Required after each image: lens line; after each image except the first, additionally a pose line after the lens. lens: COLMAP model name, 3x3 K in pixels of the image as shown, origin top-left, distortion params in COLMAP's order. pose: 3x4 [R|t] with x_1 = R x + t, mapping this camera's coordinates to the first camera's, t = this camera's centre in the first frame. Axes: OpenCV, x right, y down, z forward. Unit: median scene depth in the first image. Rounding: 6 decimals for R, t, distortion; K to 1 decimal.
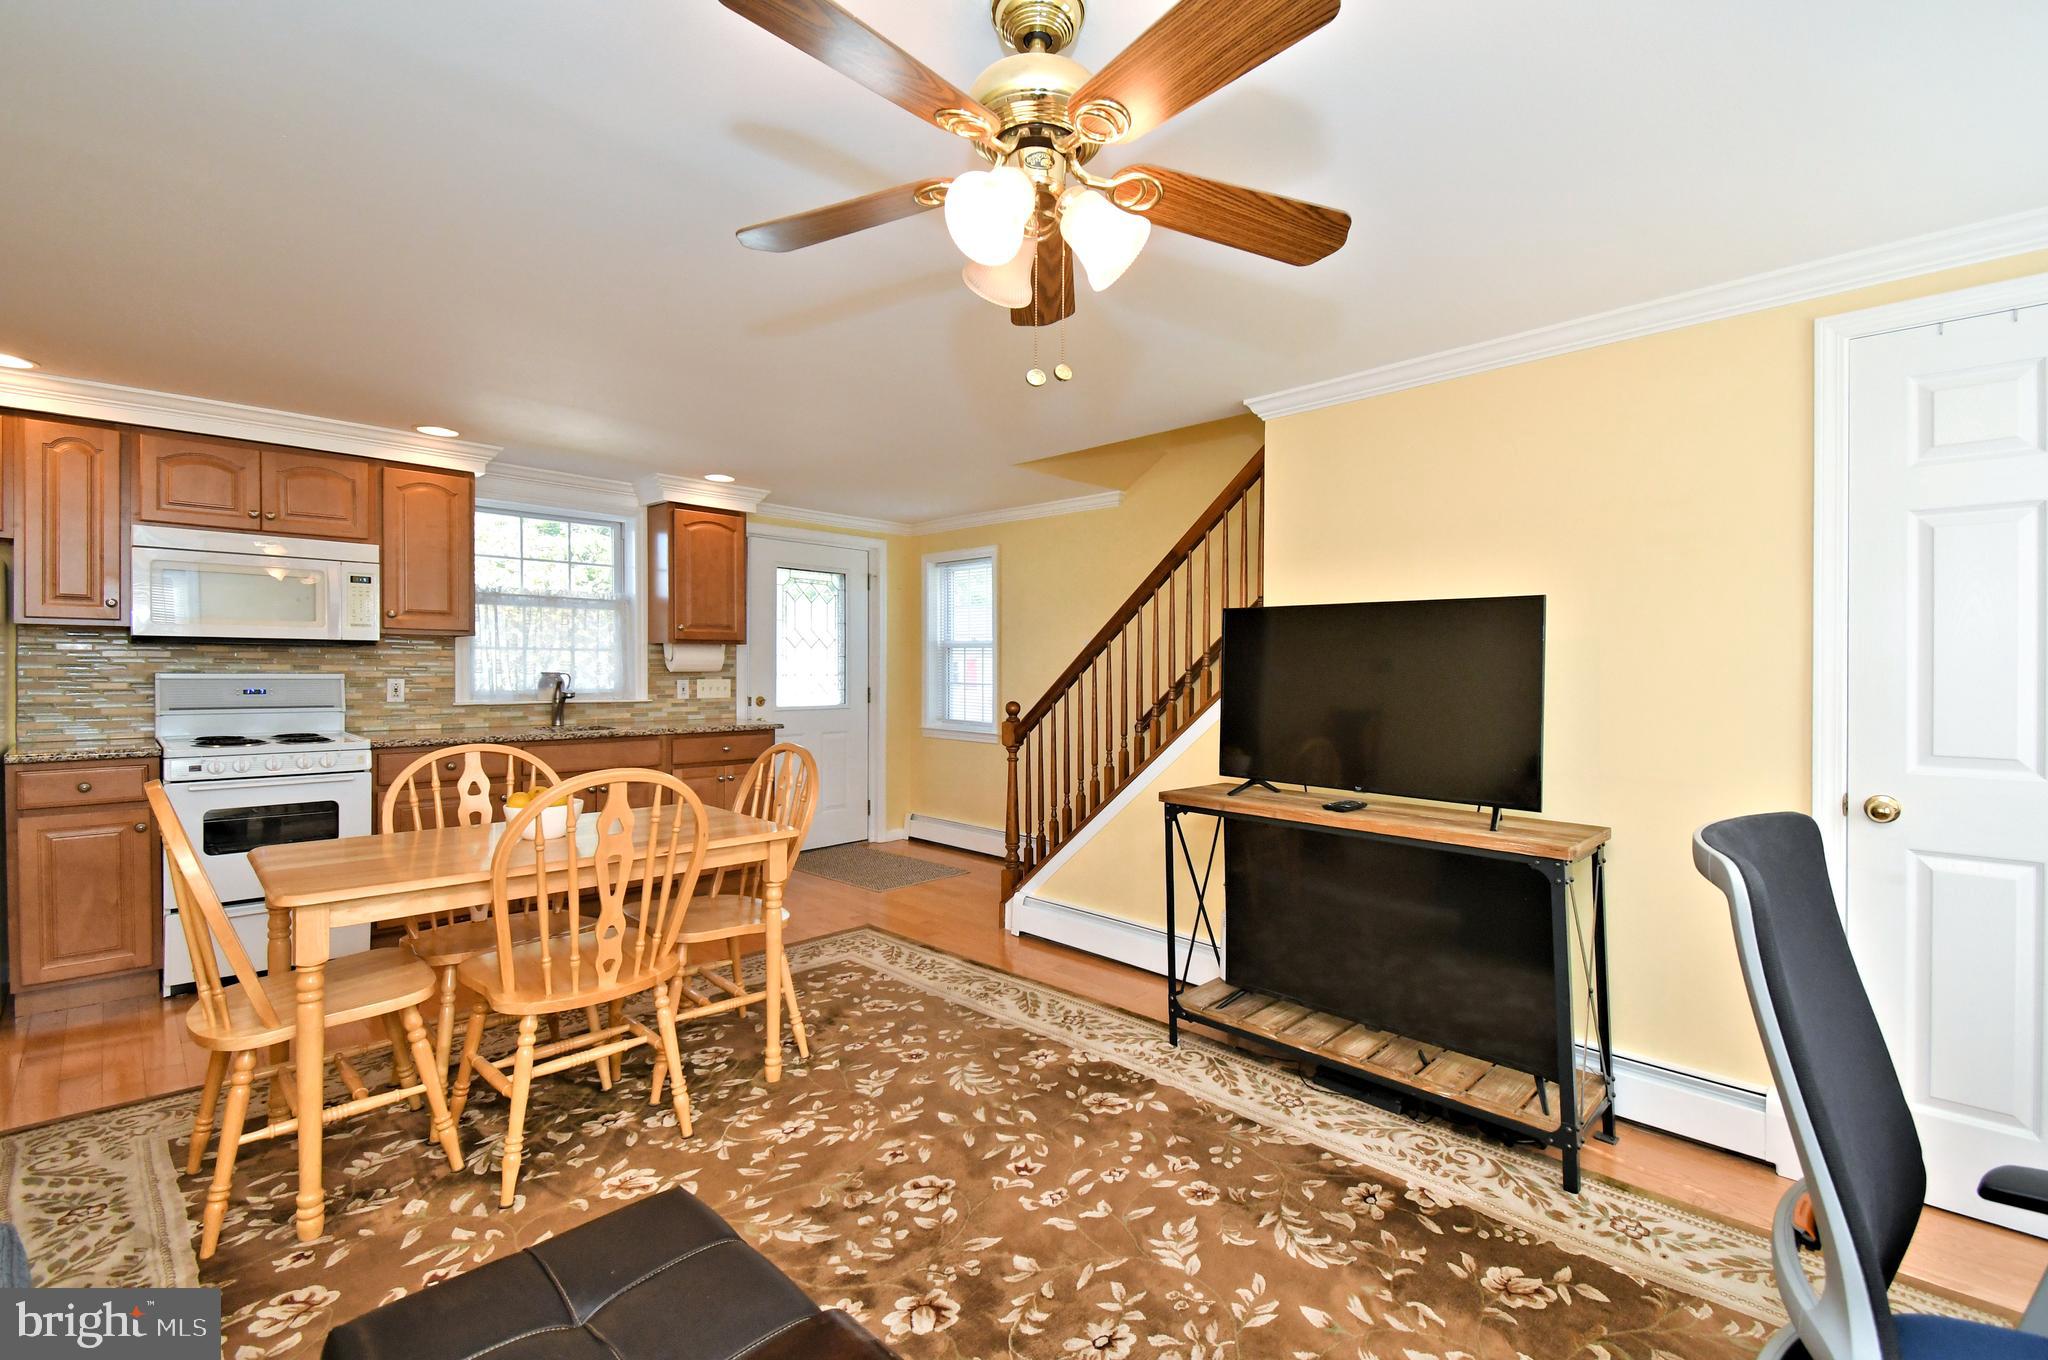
lens RADIAL K [[892.3, 0, 1034.0], [0, 892.3, 681.7], [0, 0, 1]] dist [0.004631, -0.004935]
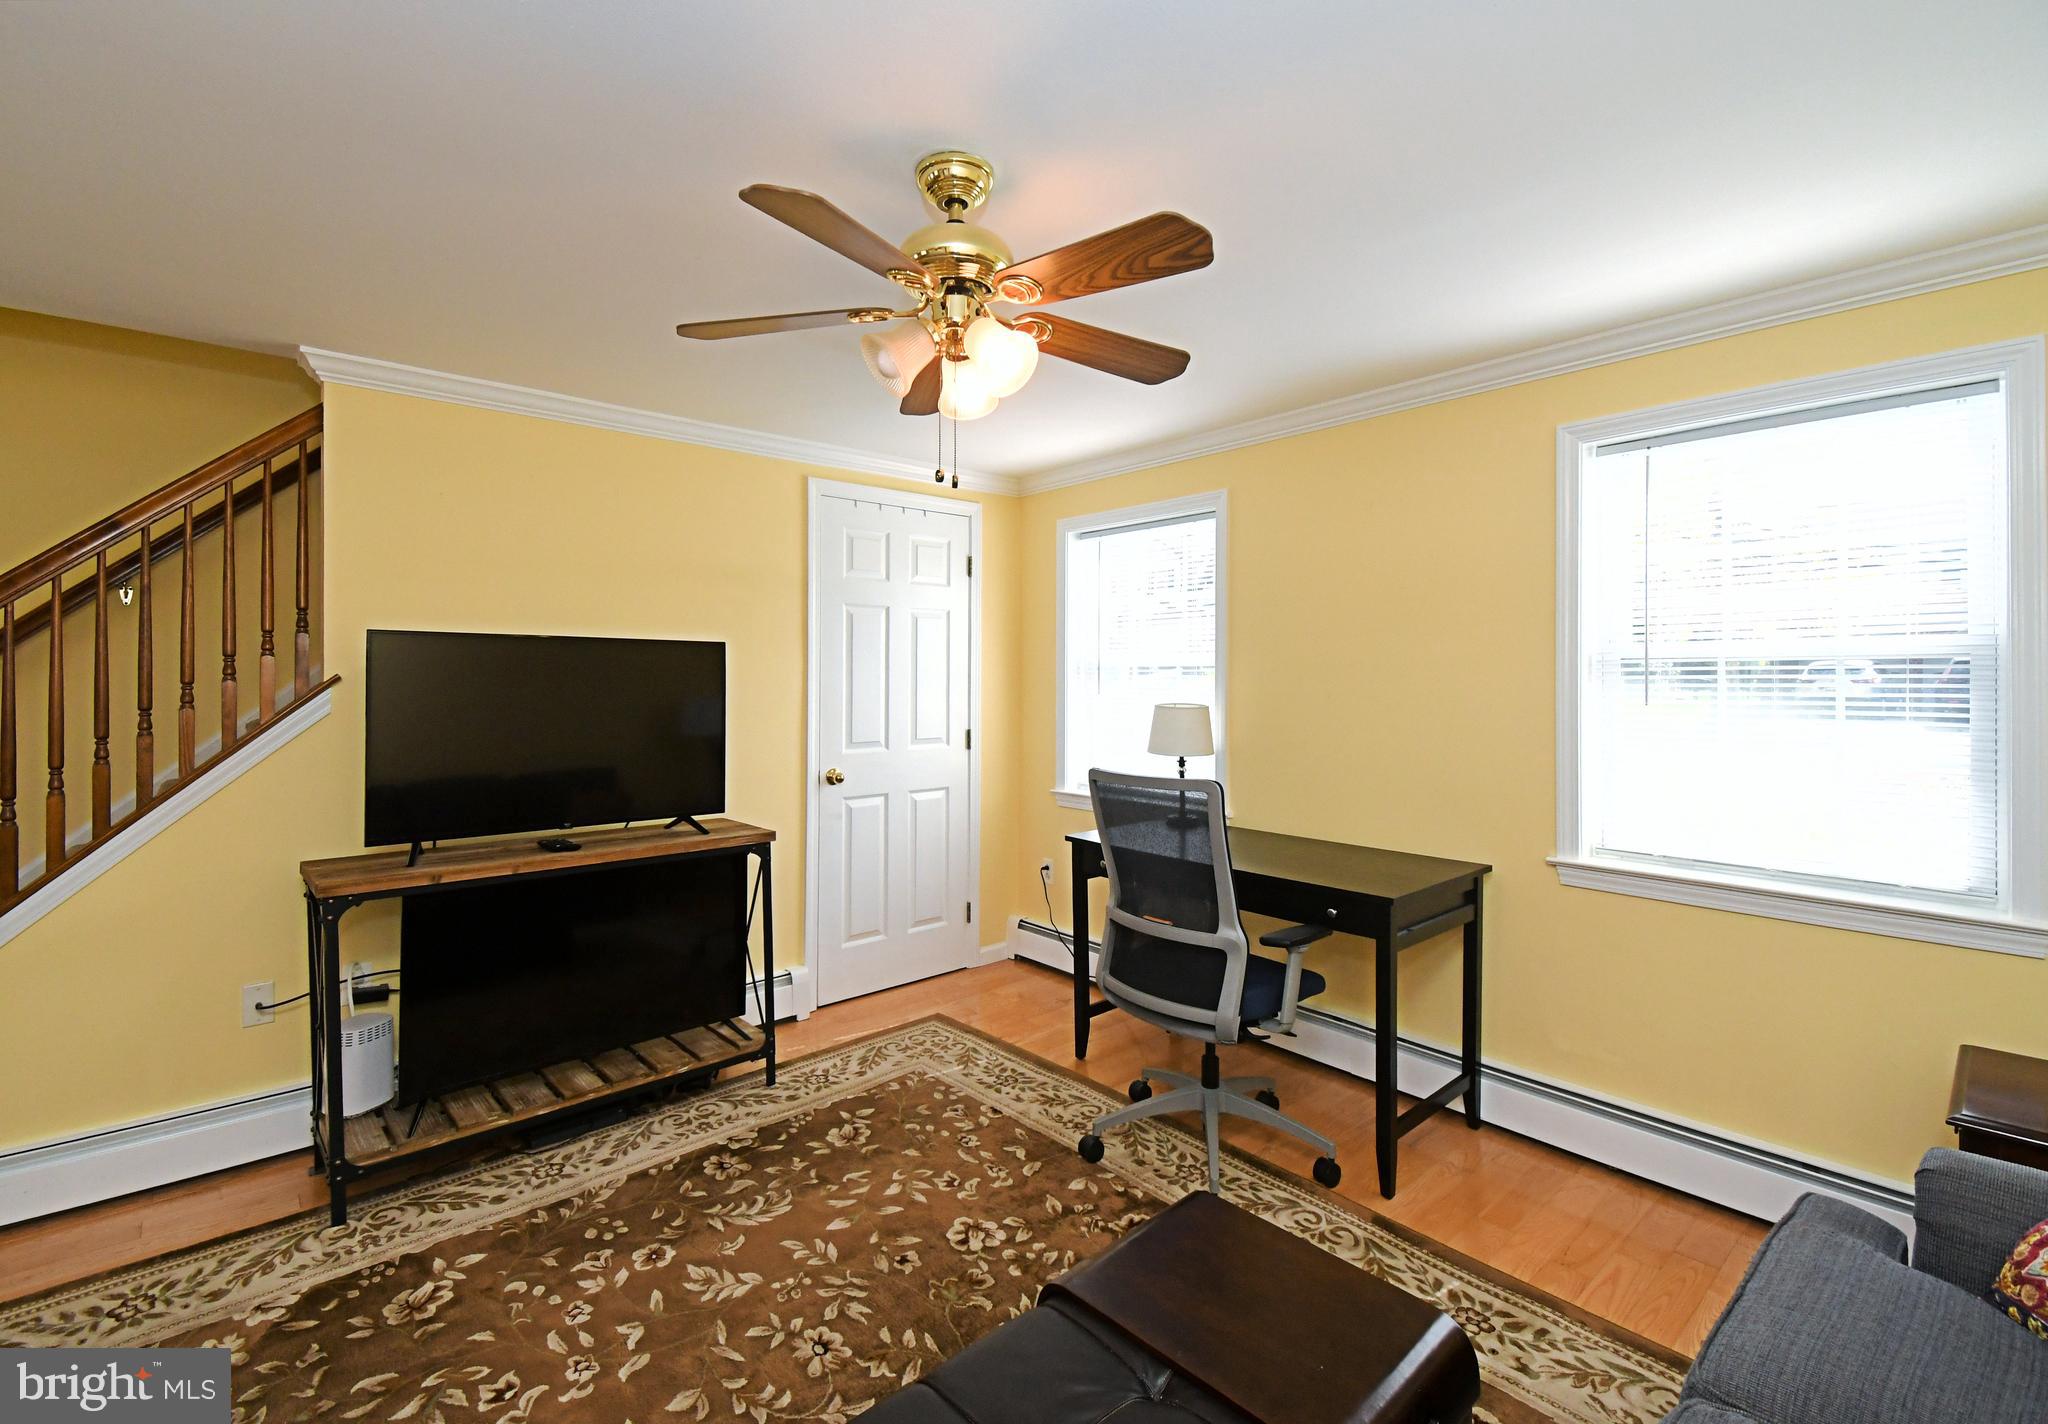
lens RADIAL K [[926.3, 0, 1022.4], [0, 926.3, 669.5], [0, 0, 1]] dist [0.007261, -0.003928]
pose [[0.067955, -0.007147, 0.997663, -0.476609], [0.021470, 0.999753, 0.005700, -0.039534], [-0.997457, 0.021033, 0.068092, 0.307701]]
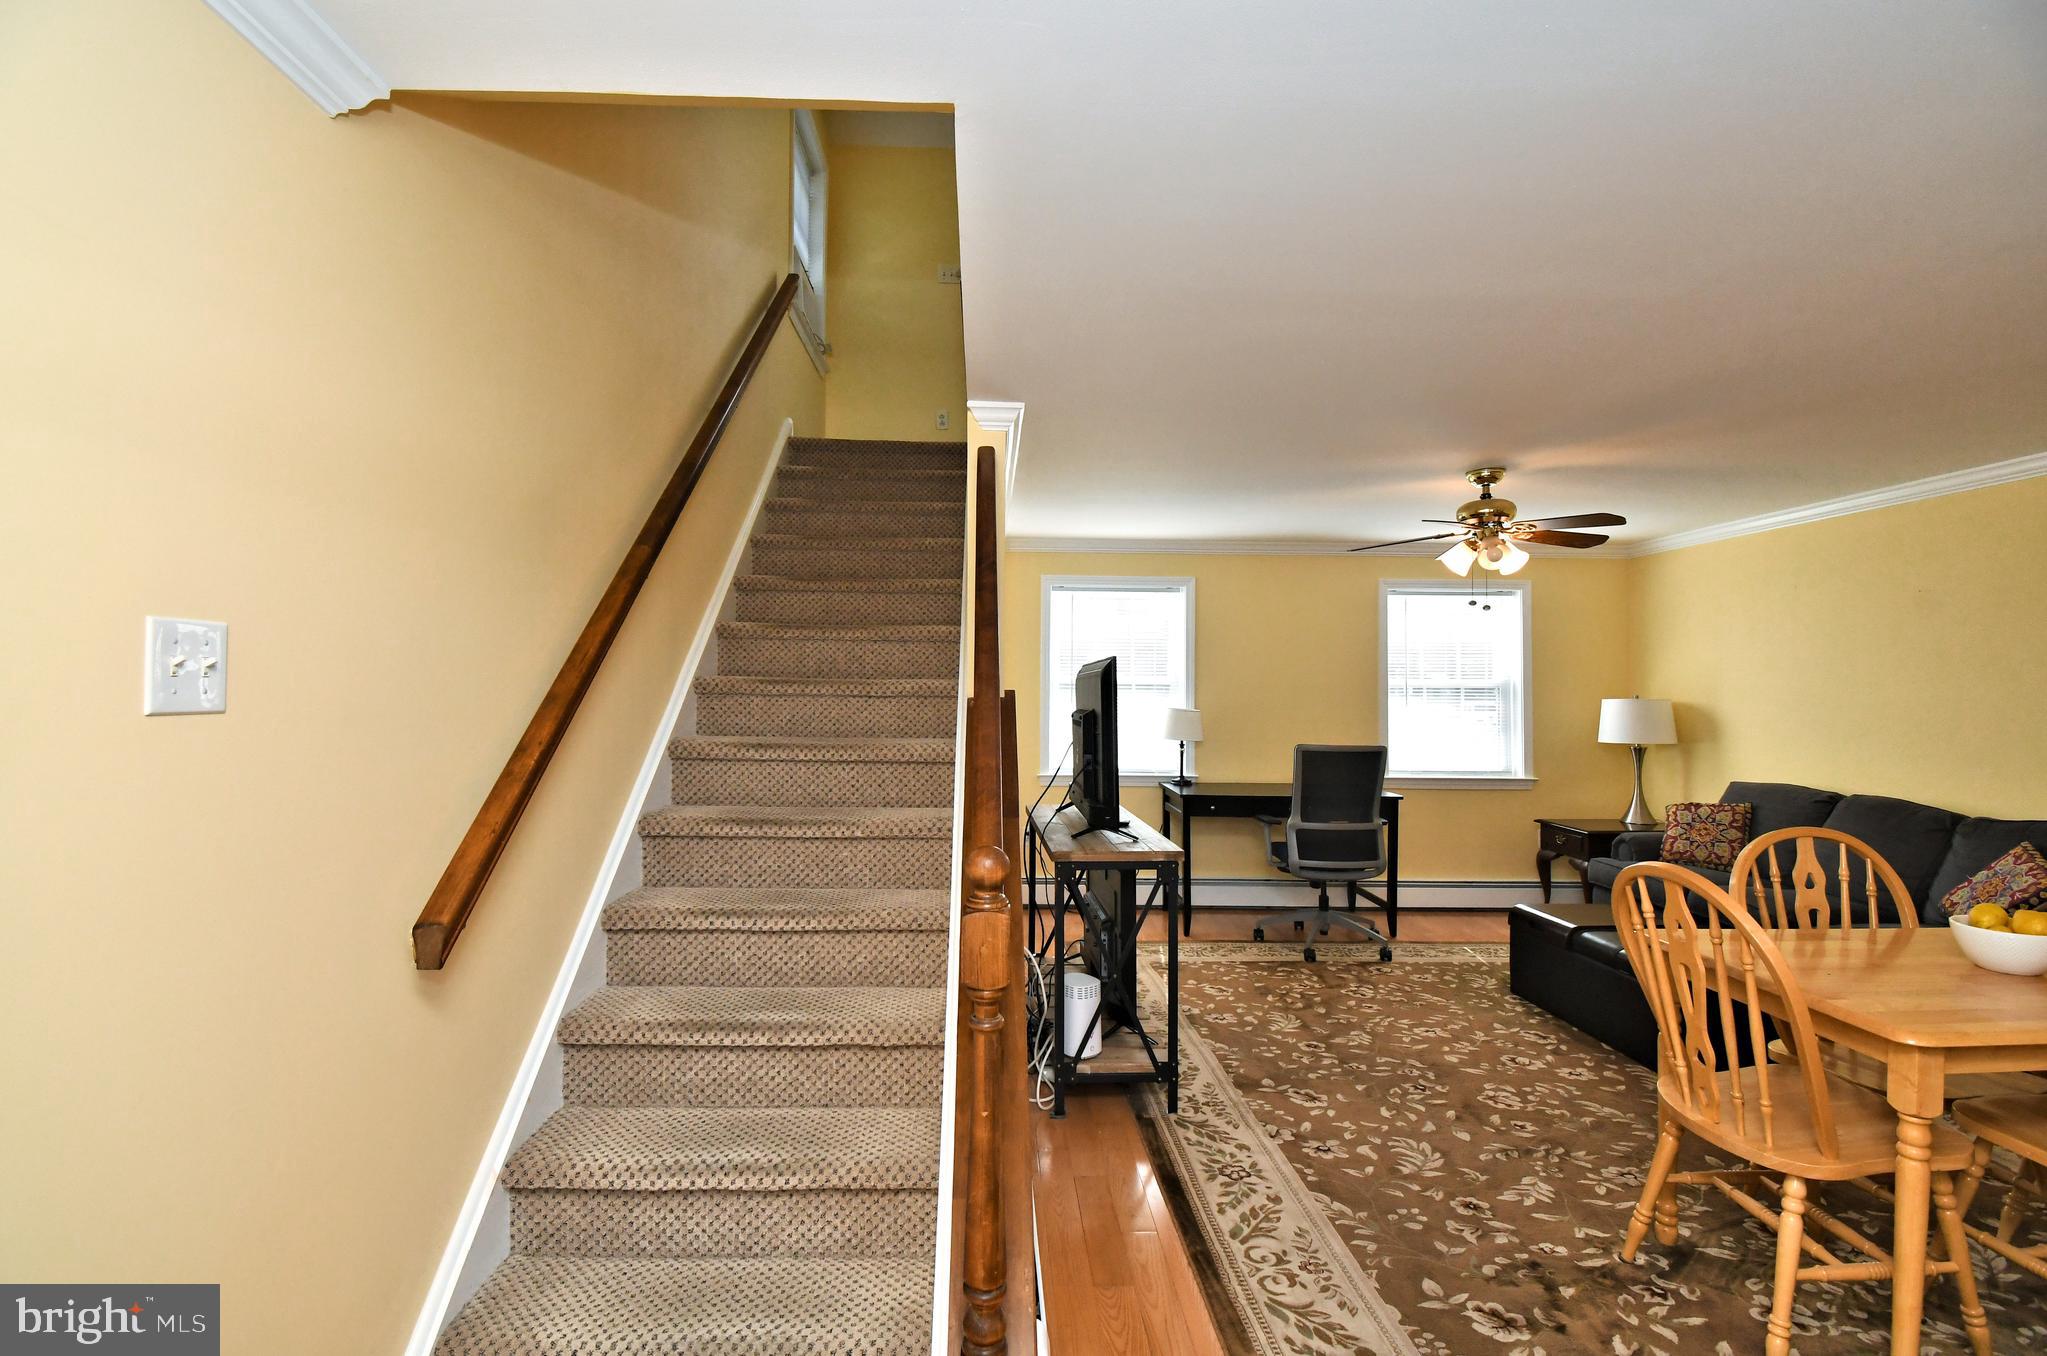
lens RADIAL K [[891.9, 0, 1005.2], [0, 891.9, 660.2], [0, 0, 1]] dist [0.004631, -0.004935]
pose [[-0.714739, 0.008810, 0.699336, -0.325716], [-0.000208, 0.999918, -0.012810, -0.057895], [-0.699391, -0.009301, -0.714679, 1.515727]]
